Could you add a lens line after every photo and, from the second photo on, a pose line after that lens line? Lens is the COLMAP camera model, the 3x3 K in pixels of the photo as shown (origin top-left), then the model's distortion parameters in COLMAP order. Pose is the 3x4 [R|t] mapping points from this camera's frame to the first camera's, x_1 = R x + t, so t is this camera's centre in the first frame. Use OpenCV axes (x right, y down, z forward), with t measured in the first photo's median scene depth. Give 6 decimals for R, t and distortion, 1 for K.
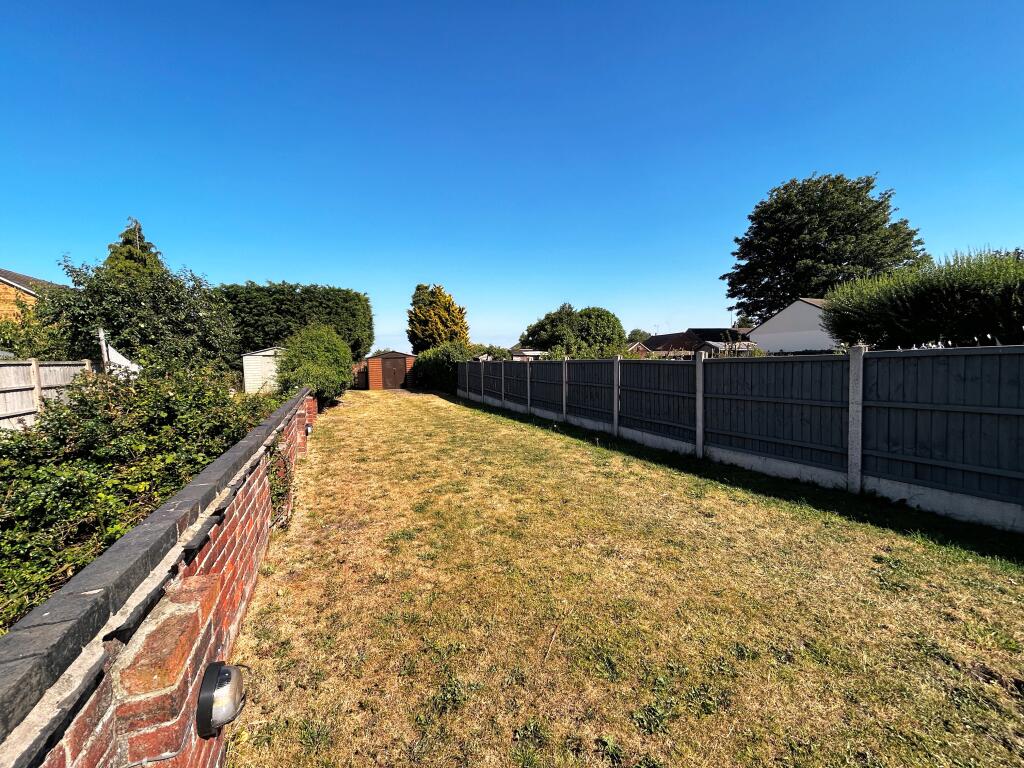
lens RADIAL K [[415.7, 0, 515.3], [0, 415.7, 382.7], [0, 0, 1]] dist [0.002736, 0.000680]
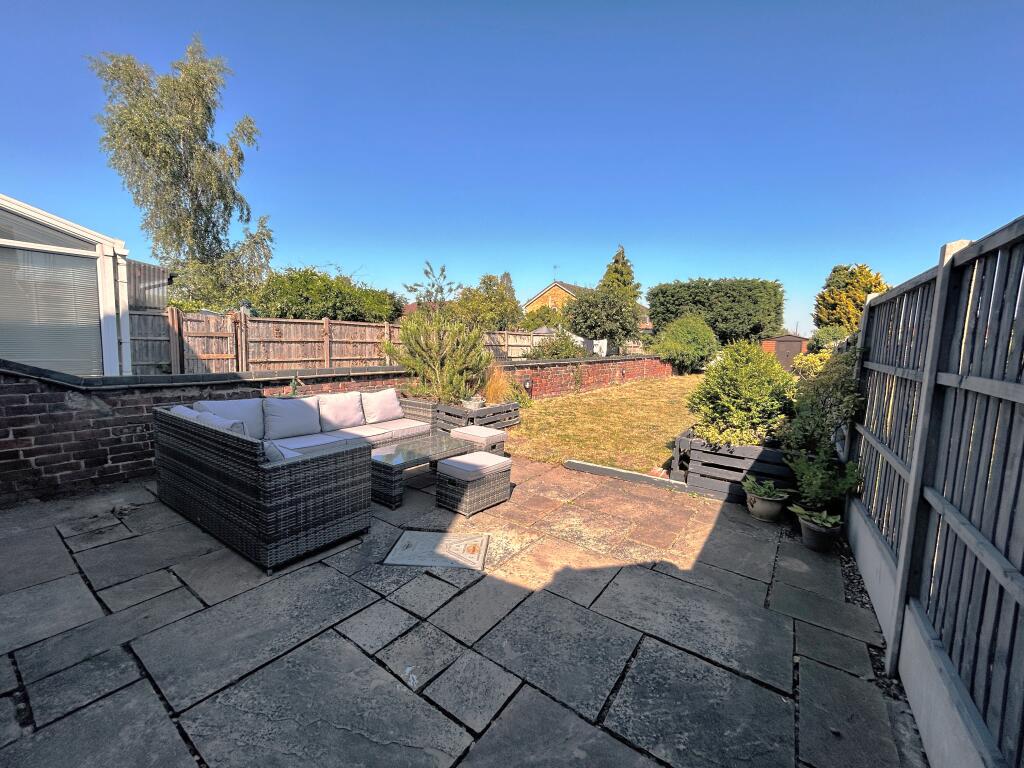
lens RADIAL K [[415.7, 0, 511.5], [0, 415.7, 383.0], [0, 0, 1]] dist [0.002736, 0.000680]
pose [[0.512043, 0.127716, -0.849412, 0.277287], [-0.087815, 0.991486, 0.096142, 0.006112], [0.854459, 0.025362, 0.518899, -0.156744]]
